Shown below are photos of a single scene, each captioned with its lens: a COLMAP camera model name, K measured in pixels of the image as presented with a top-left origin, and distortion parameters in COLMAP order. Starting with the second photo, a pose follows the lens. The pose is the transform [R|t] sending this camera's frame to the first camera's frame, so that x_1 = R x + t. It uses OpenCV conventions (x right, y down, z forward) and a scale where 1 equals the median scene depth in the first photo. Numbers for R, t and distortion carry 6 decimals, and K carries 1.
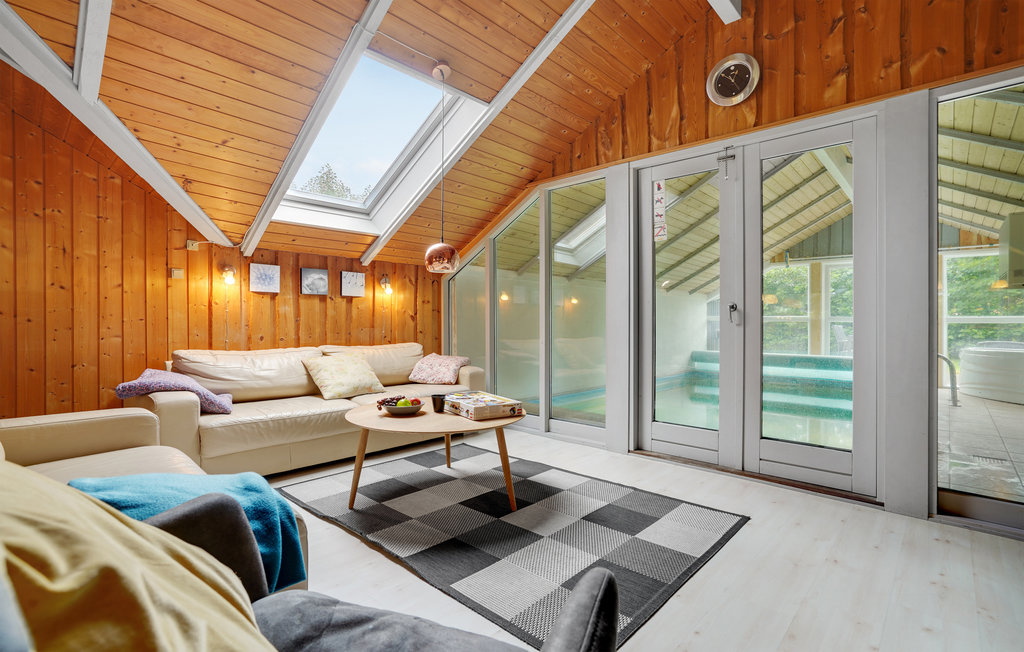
lens RADIAL K [[475.0, 0, 507.6], [0, 475.0, 325.1], [0, 0, 1]] dist [-0.022289, 0.007071]
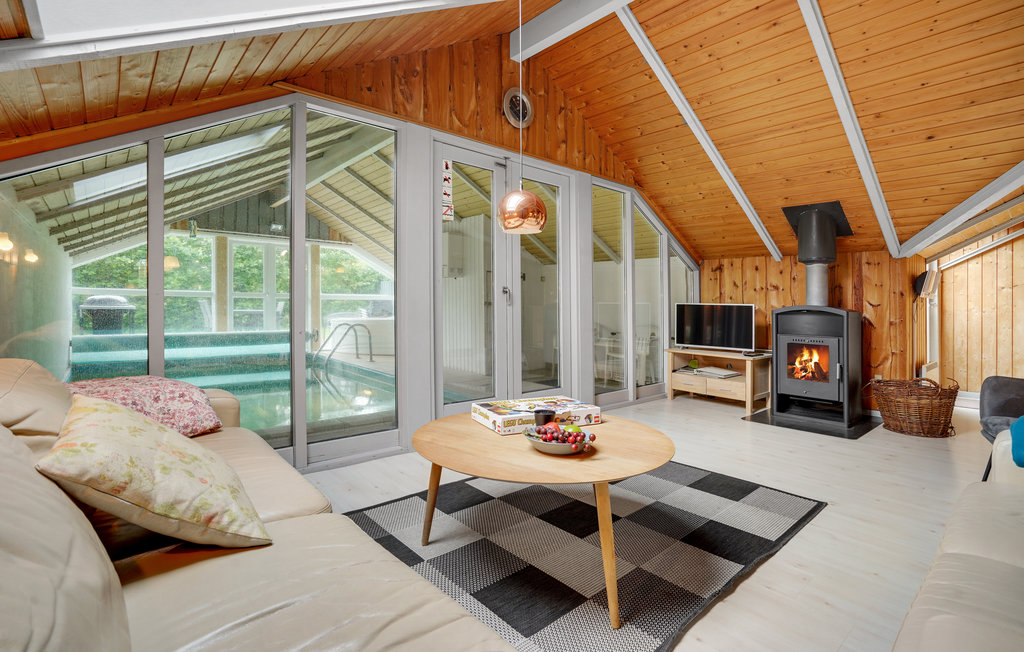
lens RADIAL K [[475.0, 0, 514.7], [0, 475.0, 321.6], [0, 0, 1]] dist [-0.022289, 0.007071]
pose [[0.080750, -0.035880, 0.996088, -0.673633], [-0.016698, 0.999163, 0.037344, -0.010558], [-0.996595, -0.019649, 0.080083, 0.800238]]
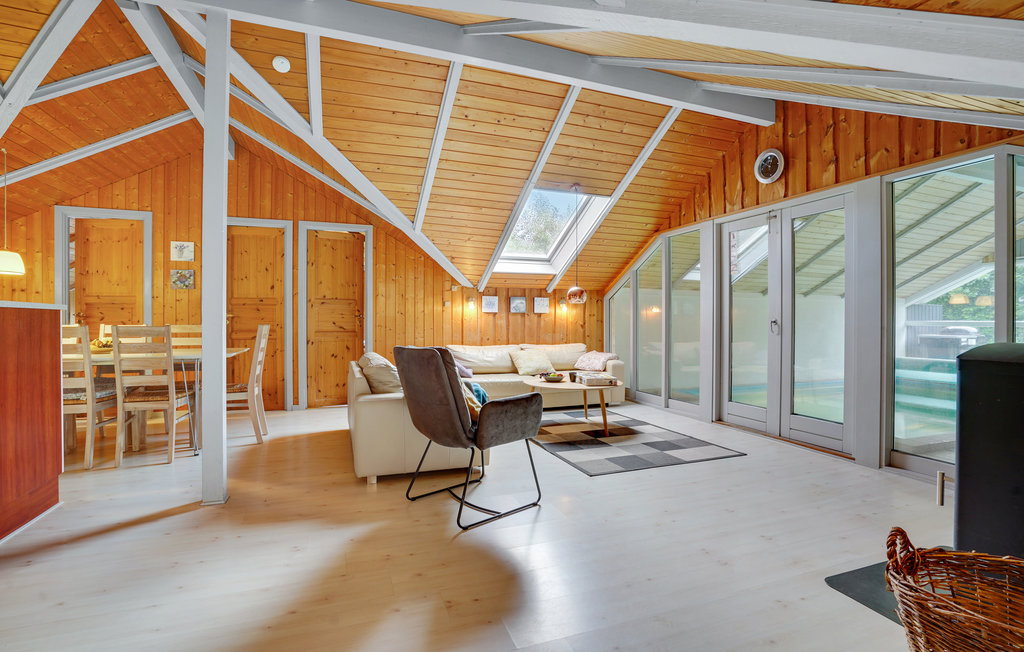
lens RADIAL K [[475.0, 0, 514.0], [0, 475.0, 322.8], [0, 0, 1]] dist [-0.022289, 0.007071]
pose [[0.899693, -0.001874, -0.436519, 0.357902], [-0.000908, 0.999981, -0.006163, -0.023991], [0.436522, 0.005941, 0.899674, -0.580022]]
